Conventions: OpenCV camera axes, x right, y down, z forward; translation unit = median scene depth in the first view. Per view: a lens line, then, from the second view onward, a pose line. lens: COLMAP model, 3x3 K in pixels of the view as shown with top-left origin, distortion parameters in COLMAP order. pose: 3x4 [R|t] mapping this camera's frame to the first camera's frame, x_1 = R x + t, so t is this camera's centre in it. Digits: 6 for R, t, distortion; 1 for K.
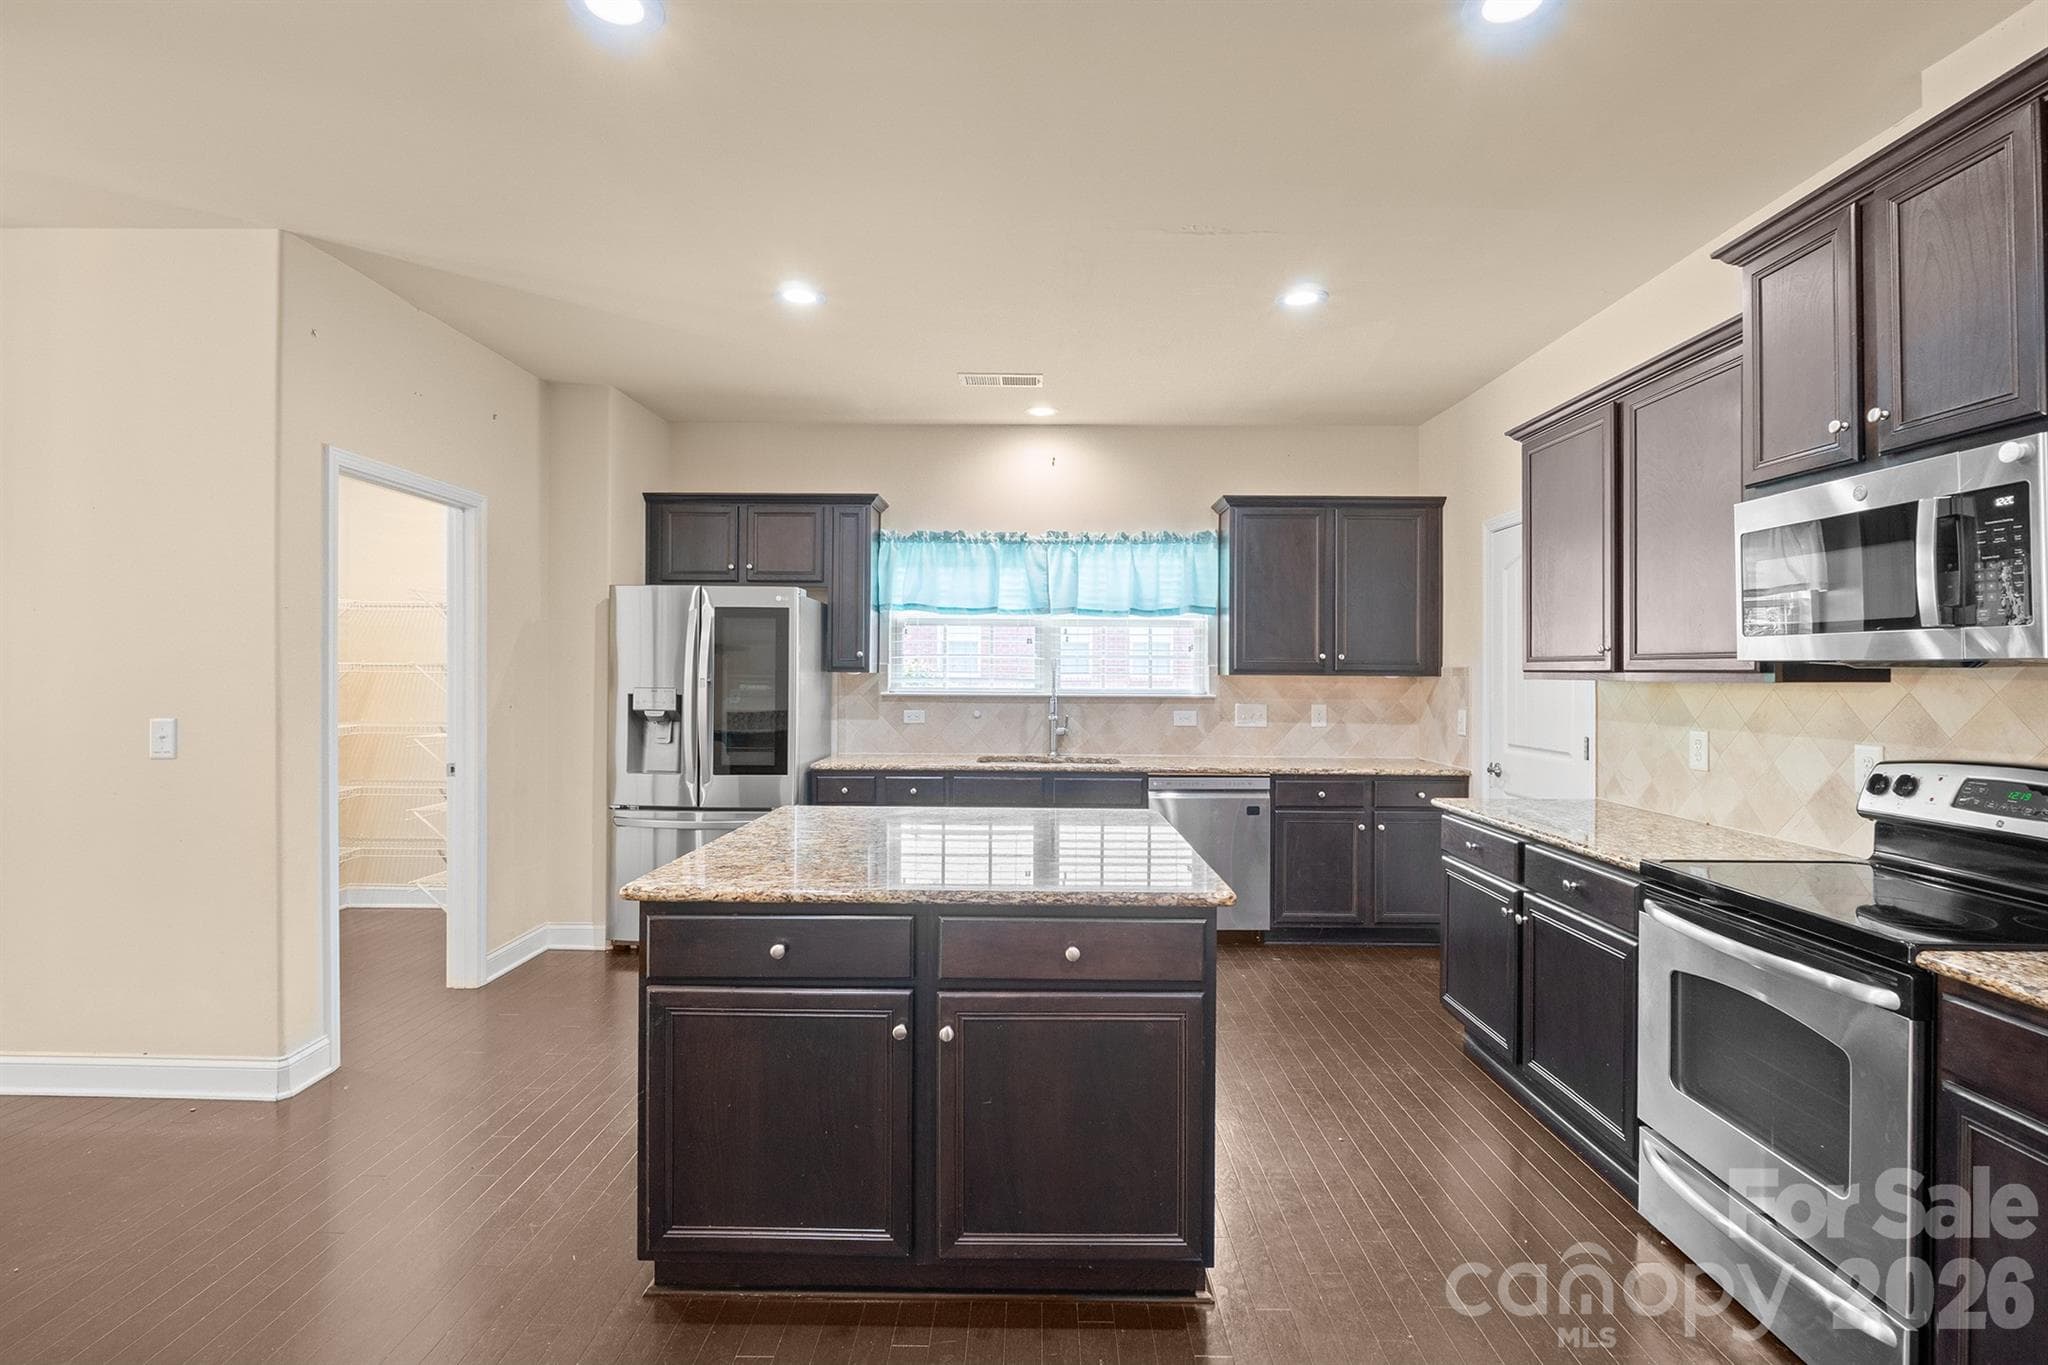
lens RADIAL K [[955.6, 0, 1027.4], [0, 955.6, 672.9], [0, 0, 1]] dist [-0.006100, -0.000196]
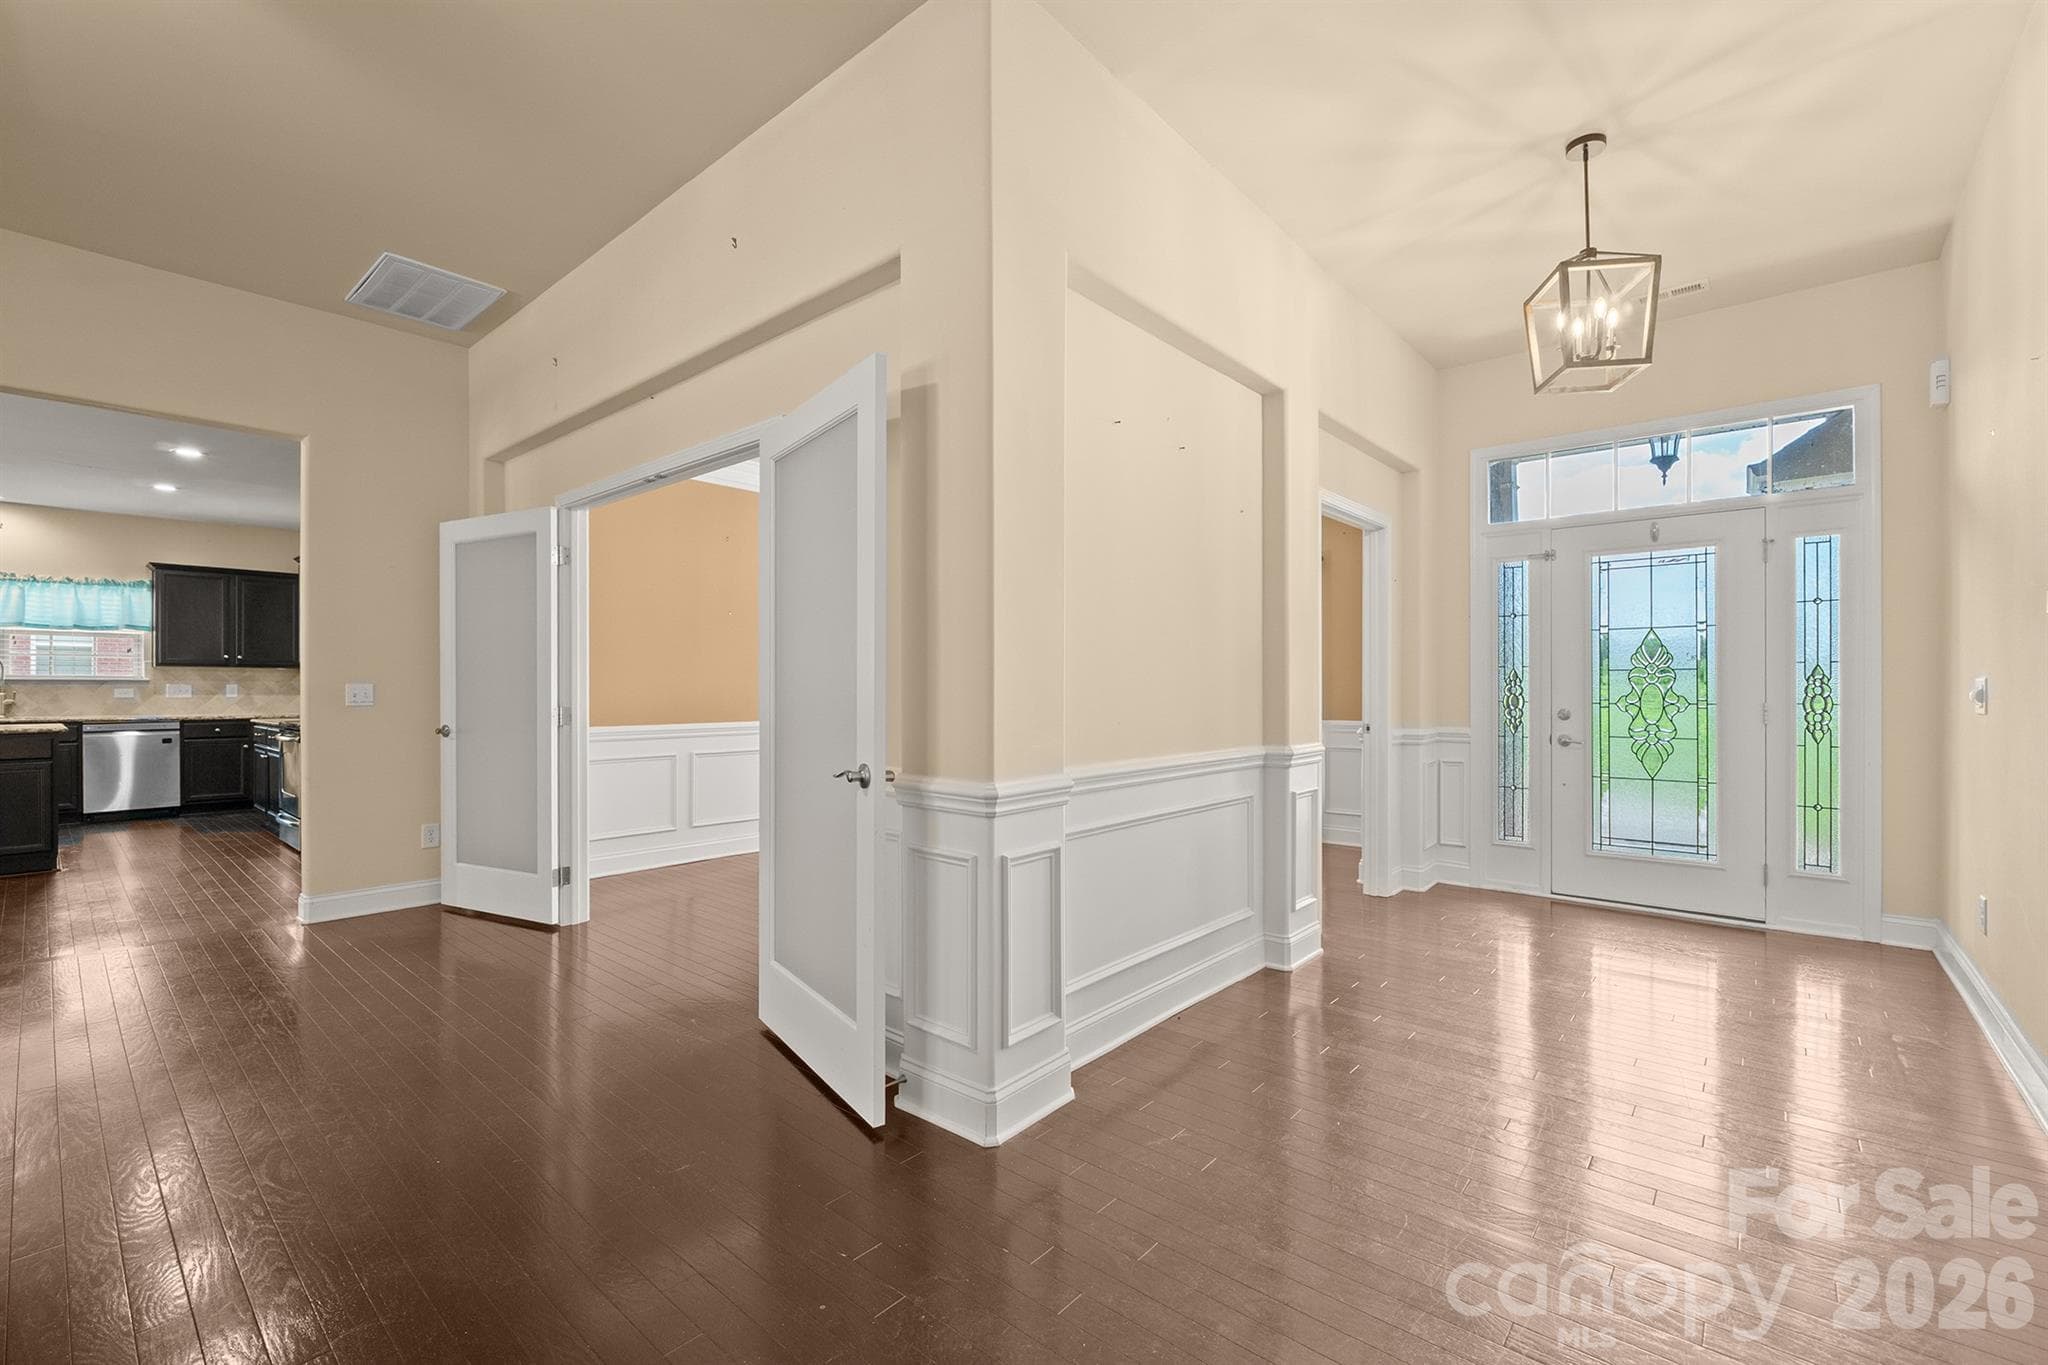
lens RADIAL K [[866.2, 0, 1017.2], [0, 866.2, 683.8], [0, 0, 1]] dist [-0.009873, 0.000798]
pose [[0.649187, -0.002323, 0.760625, 0.049159], [0.009168, 0.999947, -0.004771, 0.063444], [-0.760574, 0.010070, 0.649174, -1.356084]]
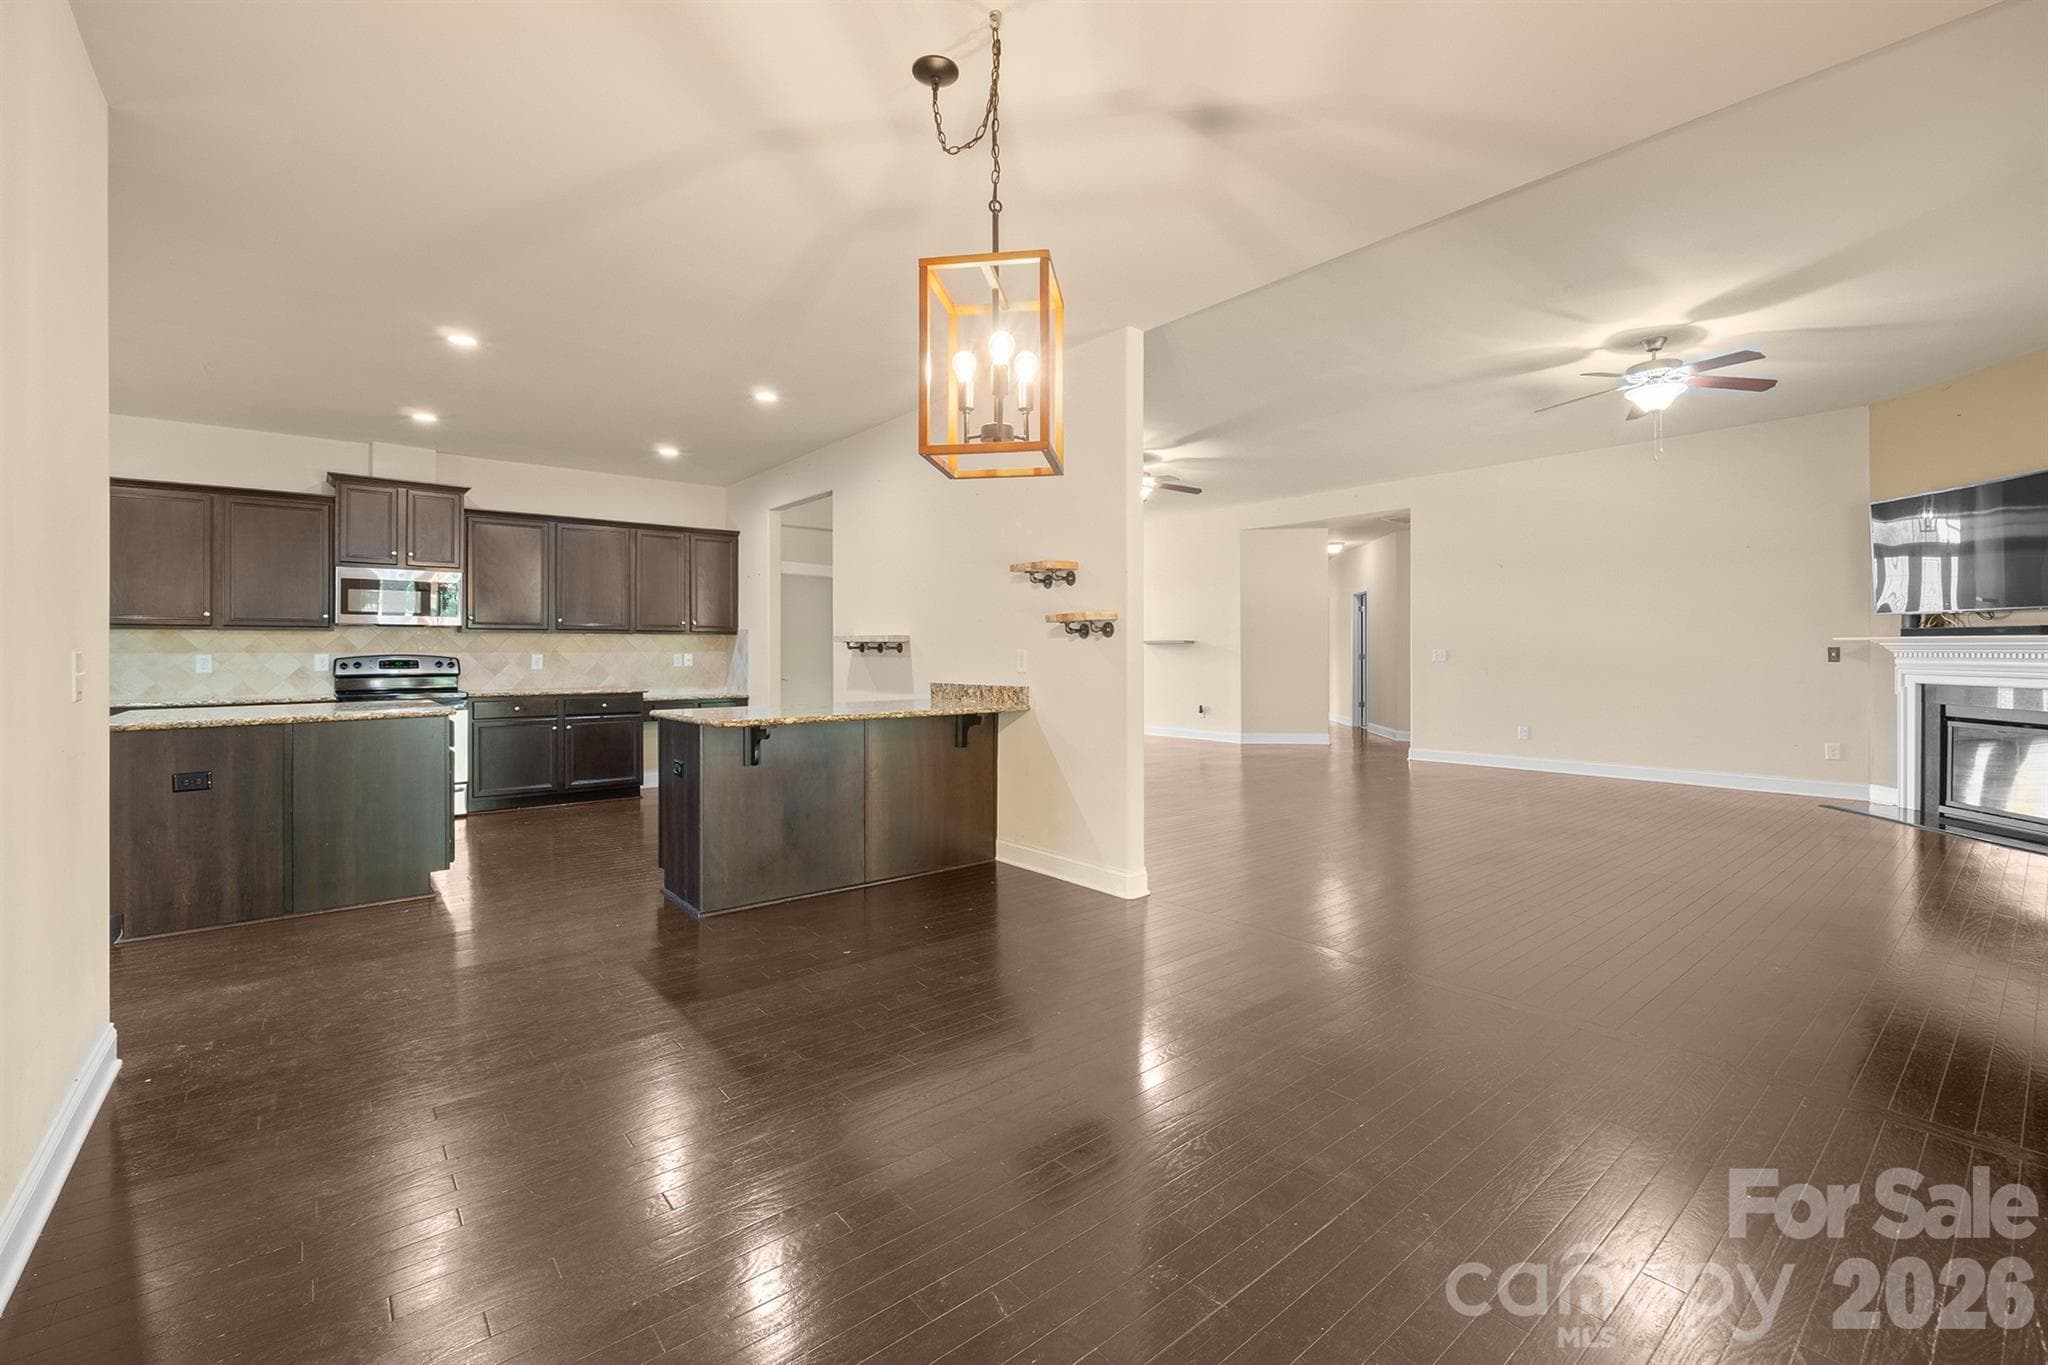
lens RADIAL K [[866.2, 0, 1042.7], [0, 866.2, 682.0], [0, 0, 1]] dist [-0.009873, 0.000798]
pose [[-0.650826, -0.030775, 0.758603, -1.376796], [0.000618, 0.999156, 0.041065, 0.030880], [-0.759227, 0.027195, -0.650257, 0.581473]]
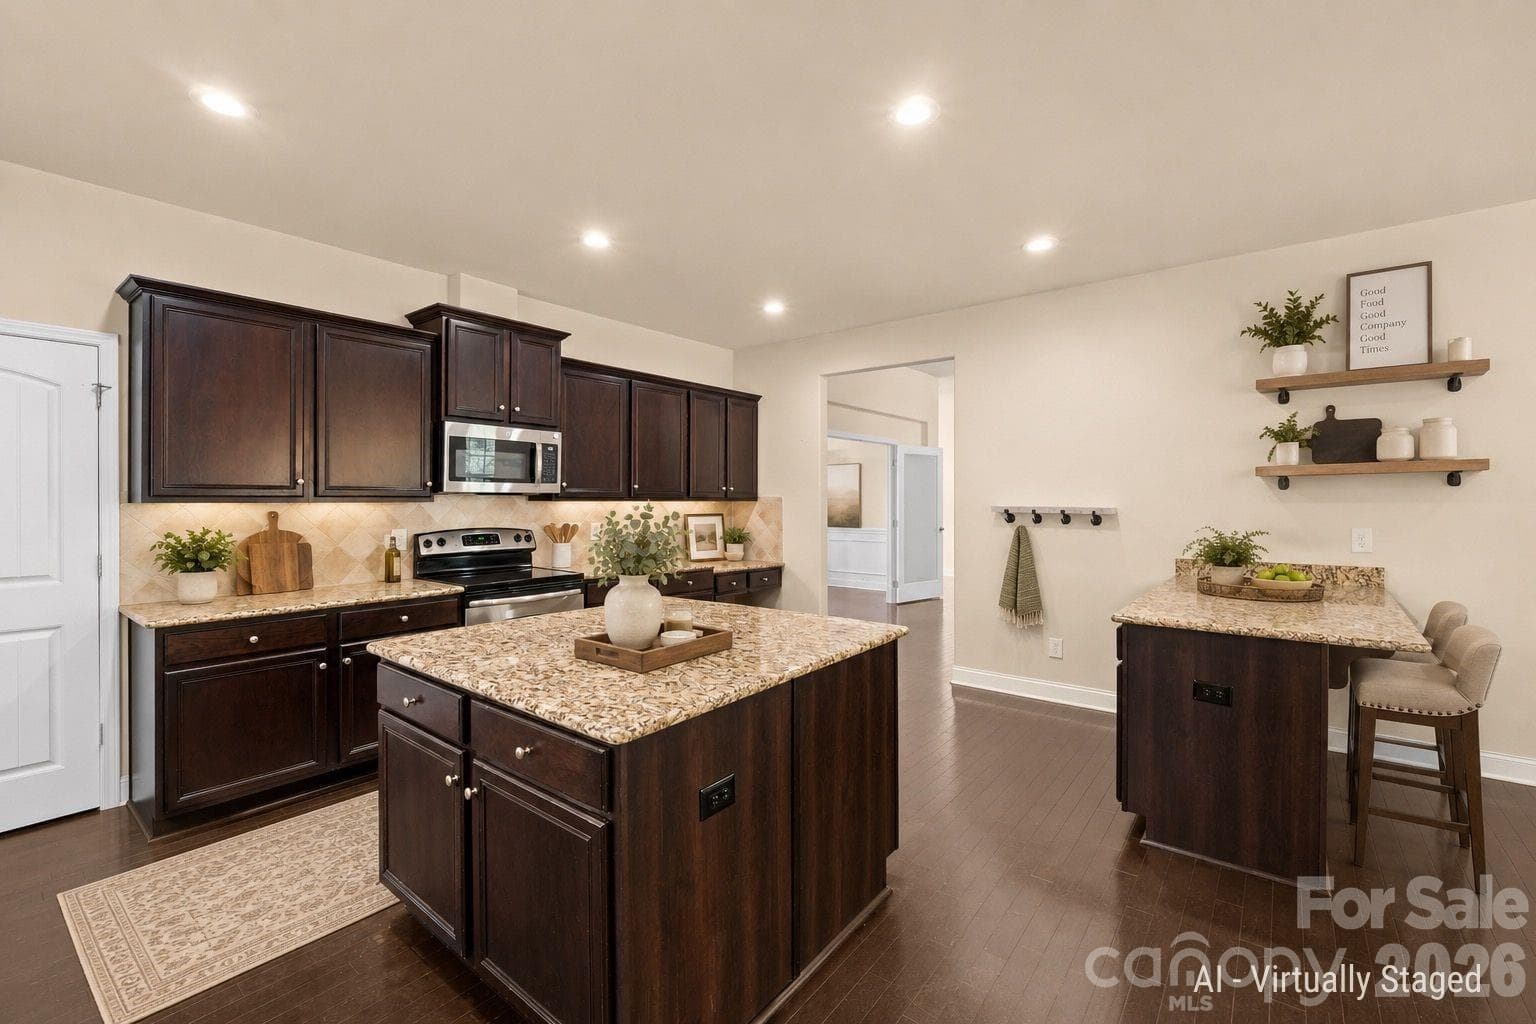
lens RADIAL K [[649.7, 0, 771.6], [0, 649.7, 499.5], [0, 0, 1]] dist [-0.009873, 0.000798]
pose [[-0.787562, -0.006033, 0.616206, -0.433143], [-0.001676, 0.999969, 0.007648, -0.004517], [-0.616233, 0.004990, -0.787548, 0.936363]]
